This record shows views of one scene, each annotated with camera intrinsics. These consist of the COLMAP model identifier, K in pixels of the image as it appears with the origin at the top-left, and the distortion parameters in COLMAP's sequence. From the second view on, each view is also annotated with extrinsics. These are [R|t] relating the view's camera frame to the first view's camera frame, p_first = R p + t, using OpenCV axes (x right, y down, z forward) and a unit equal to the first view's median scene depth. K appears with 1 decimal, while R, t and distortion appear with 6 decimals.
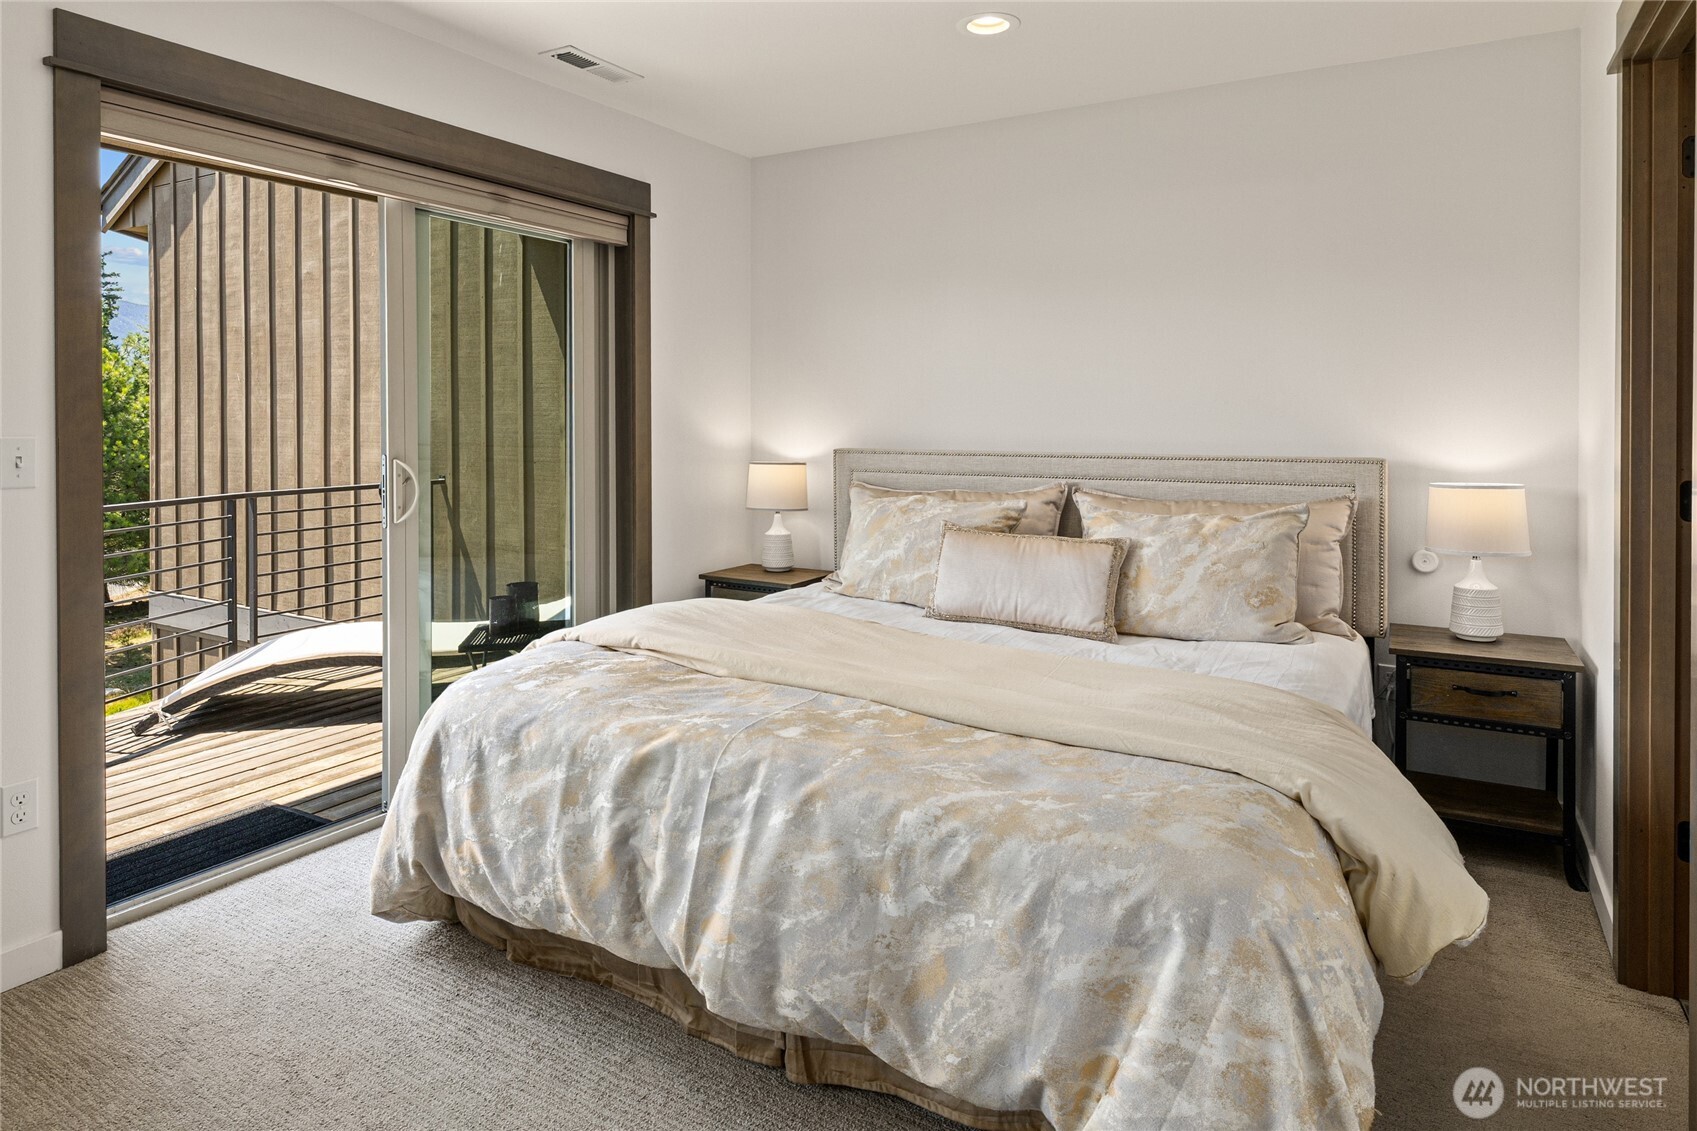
lens RADIAL K [[1019.1, 0, 853.3], [0, 1019.1, 438.3], [0, 0, 1]] dist [0.001995, -0.002240]
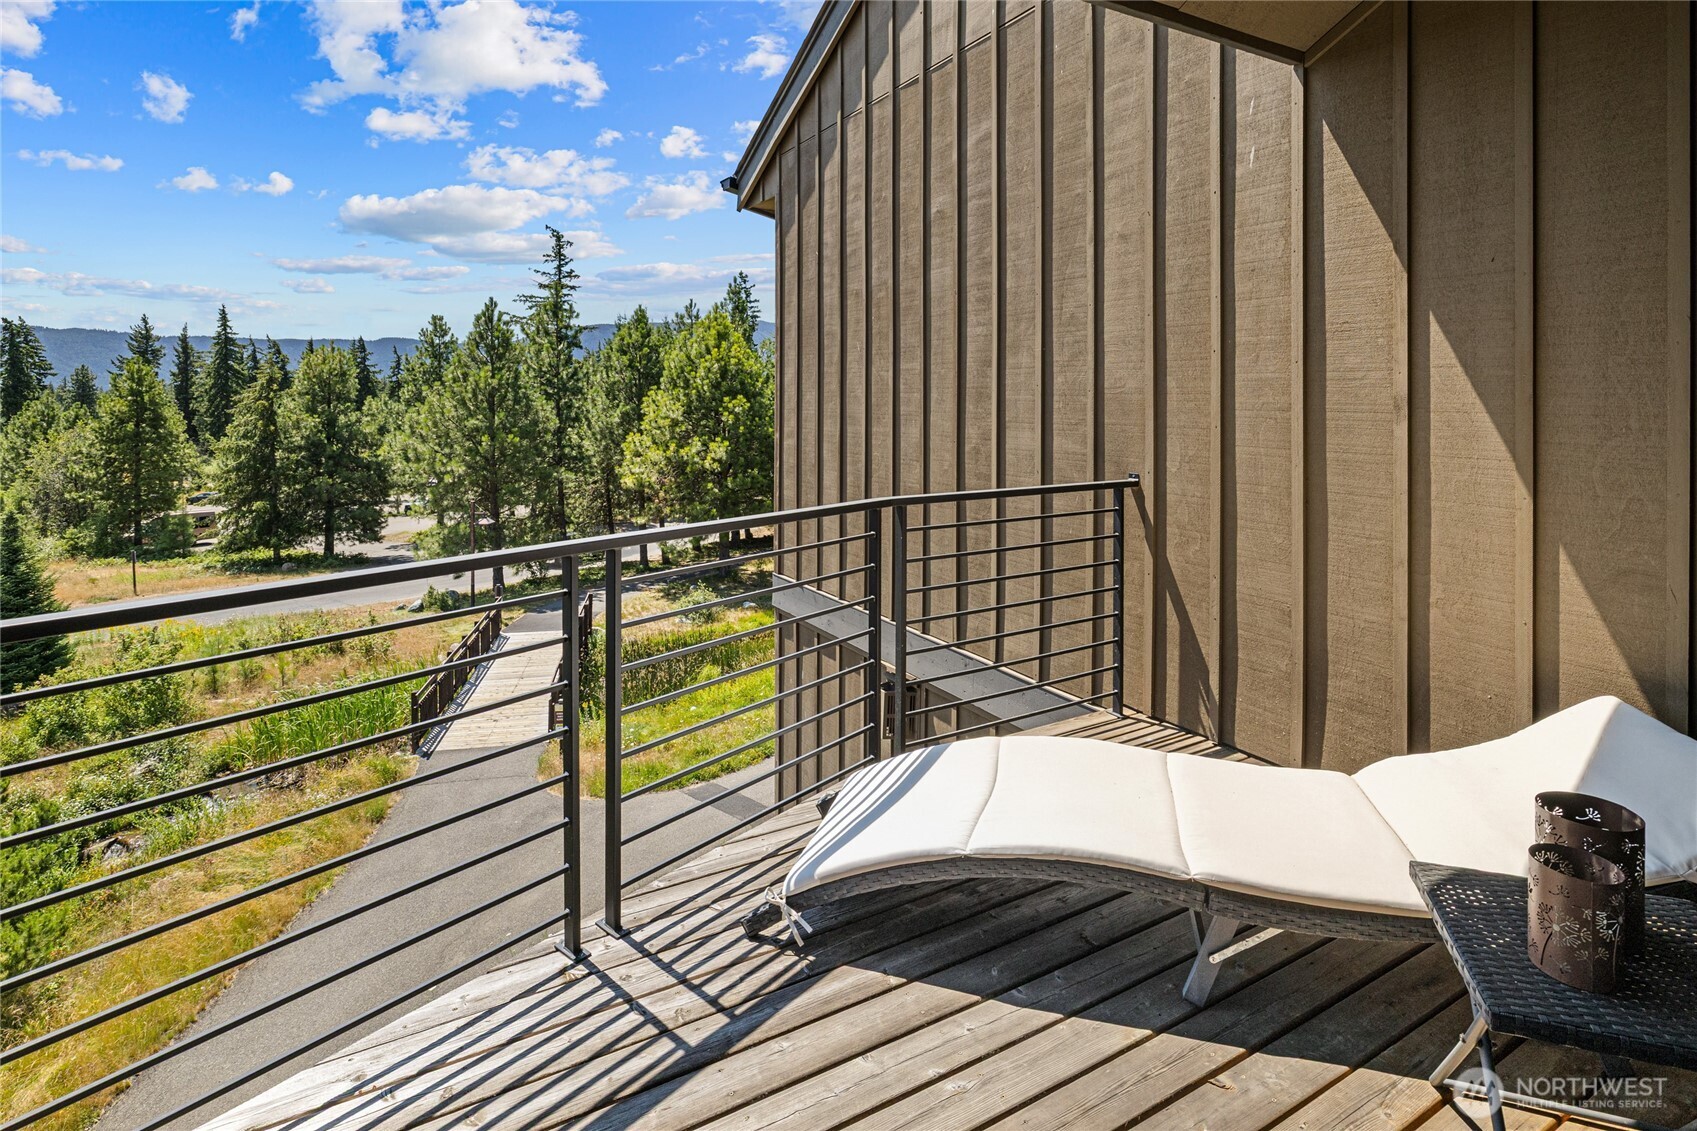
lens RADIAL K [[844.0, 0, 848.7], [0, 844.0, 407.2], [0, 0, 1]] dist [0.002110, -0.000418]
pose [[0.869017, 0.001633, -0.494779, -0.485731], [-0.008028, 0.999909, -0.010799, 0.000666], [0.494717, 0.013356, 0.868952, 0.706637]]
